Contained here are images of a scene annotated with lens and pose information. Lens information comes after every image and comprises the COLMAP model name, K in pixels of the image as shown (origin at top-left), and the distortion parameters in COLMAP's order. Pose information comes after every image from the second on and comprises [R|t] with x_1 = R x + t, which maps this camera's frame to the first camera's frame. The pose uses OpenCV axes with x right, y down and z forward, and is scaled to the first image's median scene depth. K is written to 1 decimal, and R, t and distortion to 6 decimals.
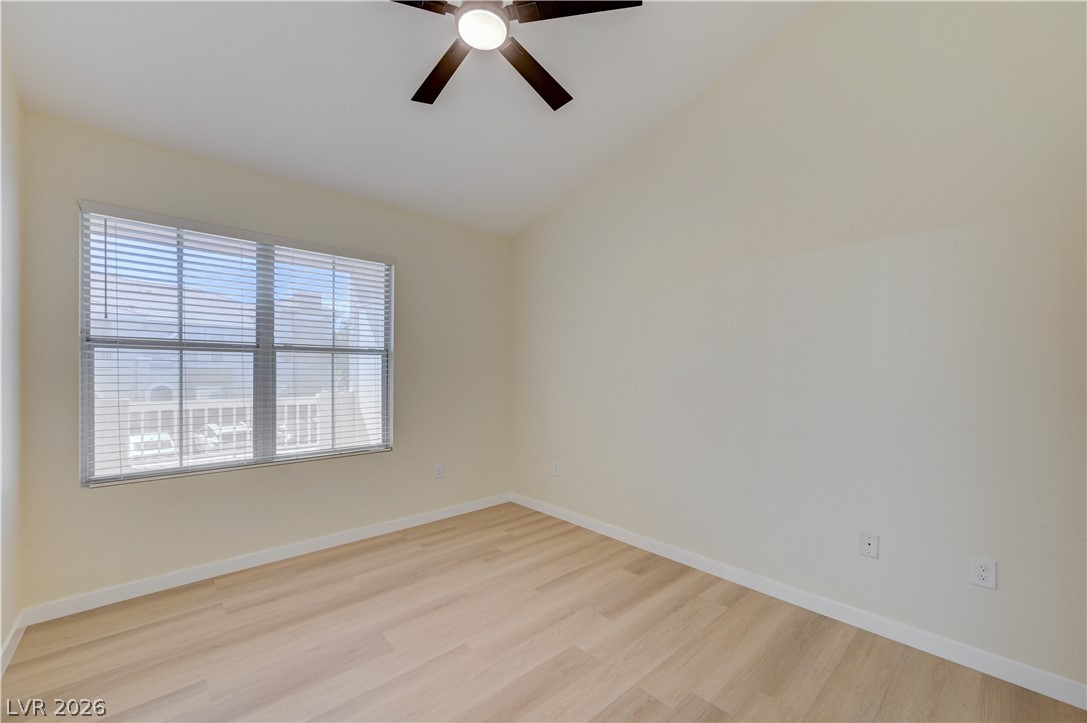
lens RADIAL K [[429.2, 0, 550.4], [0, 429.2, 371.1], [0, 0, 1]] dist [0.002552, 0.000142]
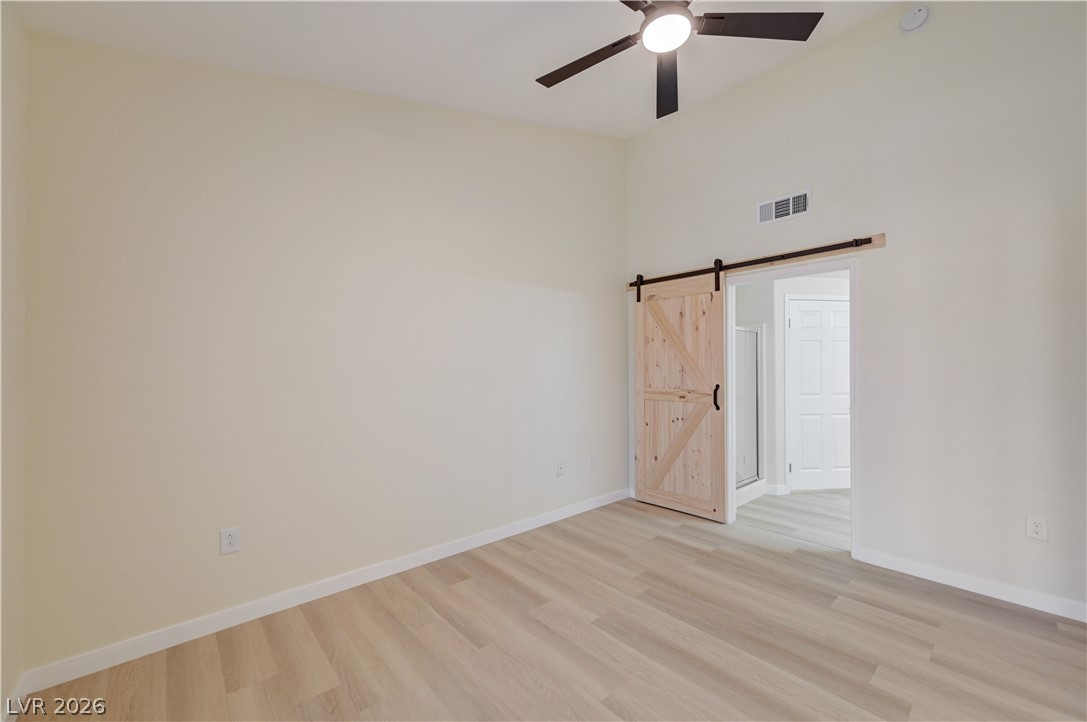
lens RADIAL K [[429.2, 0, 550.4], [0, 429.2, 370.6], [0, 0, 1]] dist [0.002552, 0.000142]
pose [[0.011944, -0.008991, 0.999888, -0.888629], [-0.004222, 0.999950, 0.009042, 0.003265], [-0.999920, -0.004329, 0.011906, 0.963529]]
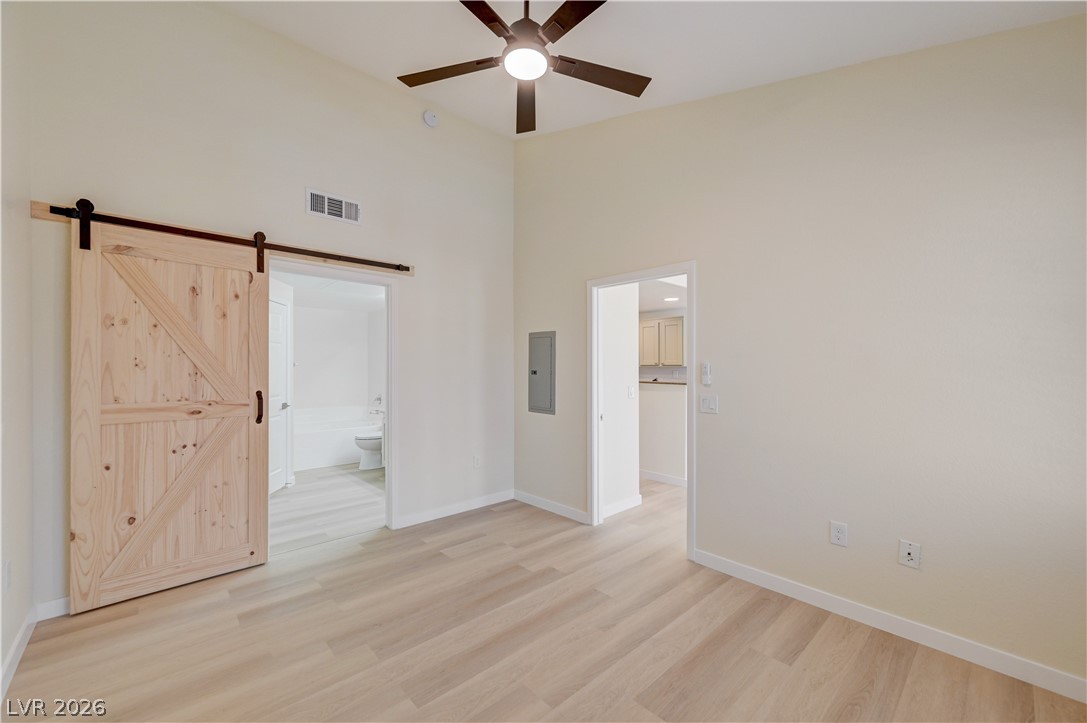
lens RADIAL K [[429.2, 0, 550.4], [0, 429.2, 371.1], [0, 0, 1]] dist [0.002552, 0.000142]
pose [[-0.999970, -0.006598, -0.004006, -0.165203], [-0.006585, 0.999973, -0.003206, 0.006961], [0.004027, -0.003180, -0.999987, 1.597807]]
